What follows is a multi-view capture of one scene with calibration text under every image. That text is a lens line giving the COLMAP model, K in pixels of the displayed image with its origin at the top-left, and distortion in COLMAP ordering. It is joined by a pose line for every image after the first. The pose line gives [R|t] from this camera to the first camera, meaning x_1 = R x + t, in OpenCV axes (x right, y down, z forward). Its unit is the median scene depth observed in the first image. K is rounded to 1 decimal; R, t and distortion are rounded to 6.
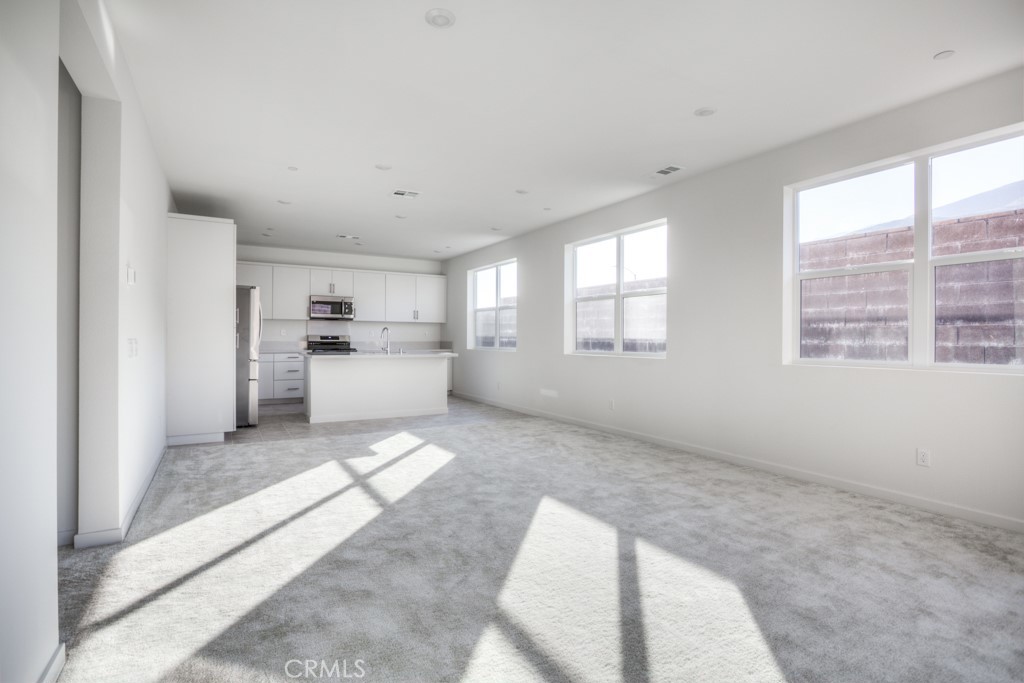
lens RADIAL K [[503.0, 0, 506.5], [0, 503.0, 340.2], [0, 0, 1]] dist [-0.019519, 0.000631]
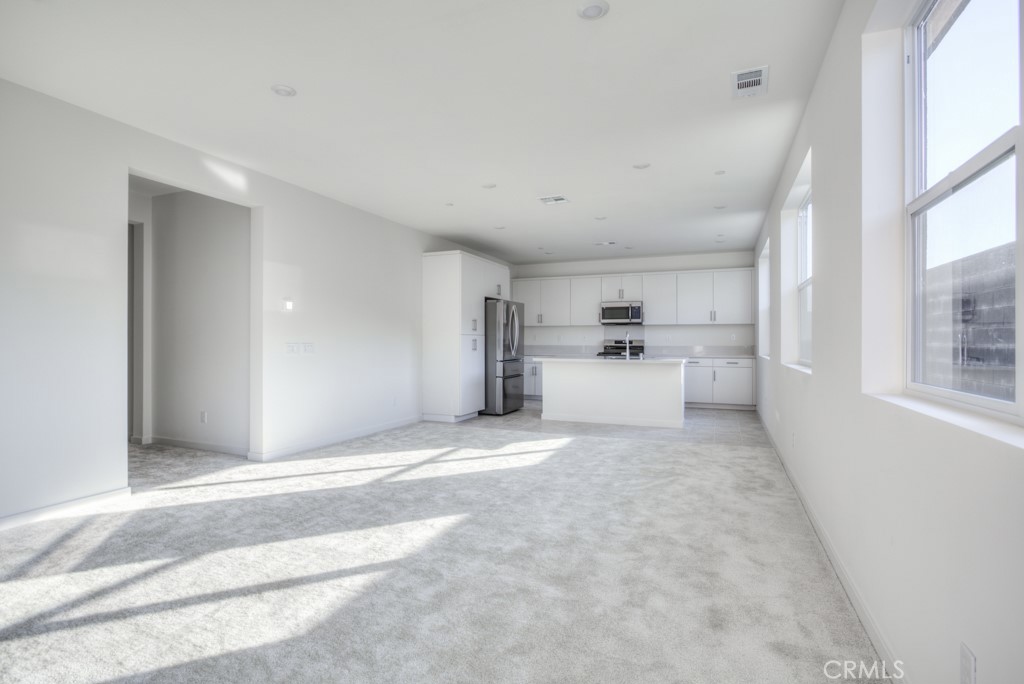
lens RADIAL K [[503.0, 0, 506.5], [0, 503.0, 340.7], [0, 0, 1]] dist [-0.019519, 0.000631]
pose [[0.605562, -0.005959, -0.795776, 0.330978], [-0.000606, 0.999968, -0.007950, 0.000496], [0.795798, 0.005296, 0.605539, 0.190227]]
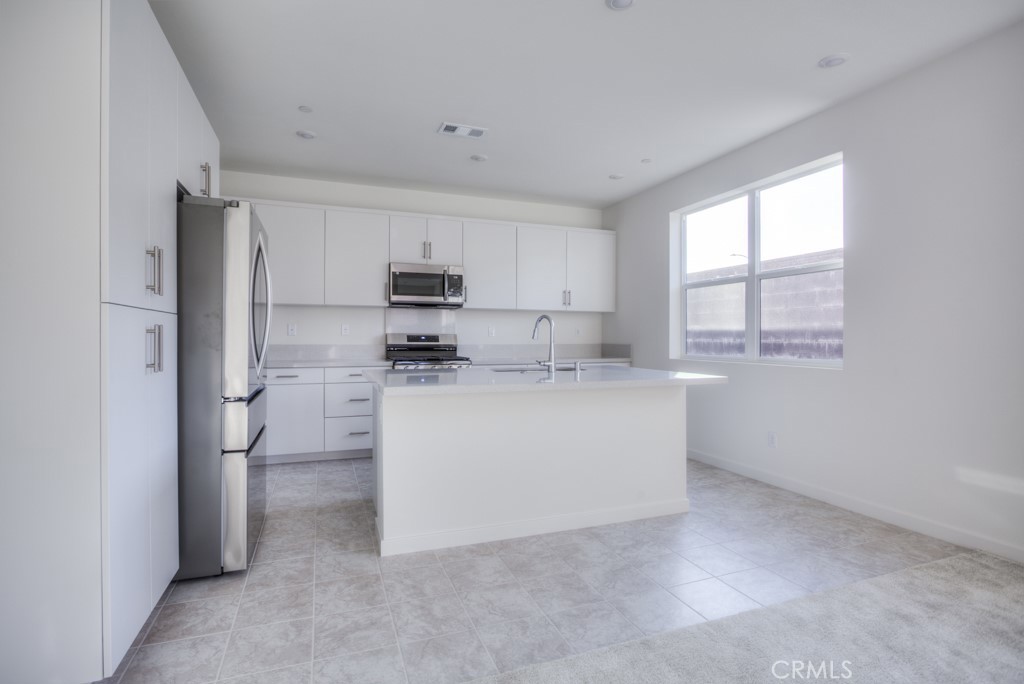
lens RADIAL K [[503.0, 0, 506.5], [0, 503.0, 340.7], [0, 0, 1]] dist [-0.019519, 0.000631]
pose [[0.986713, -0.003138, -0.162444, -0.169281], [0.003138, 0.999995, -0.000257, -0.001760], [0.162444, -0.000256, 0.986718, 0.460915]]
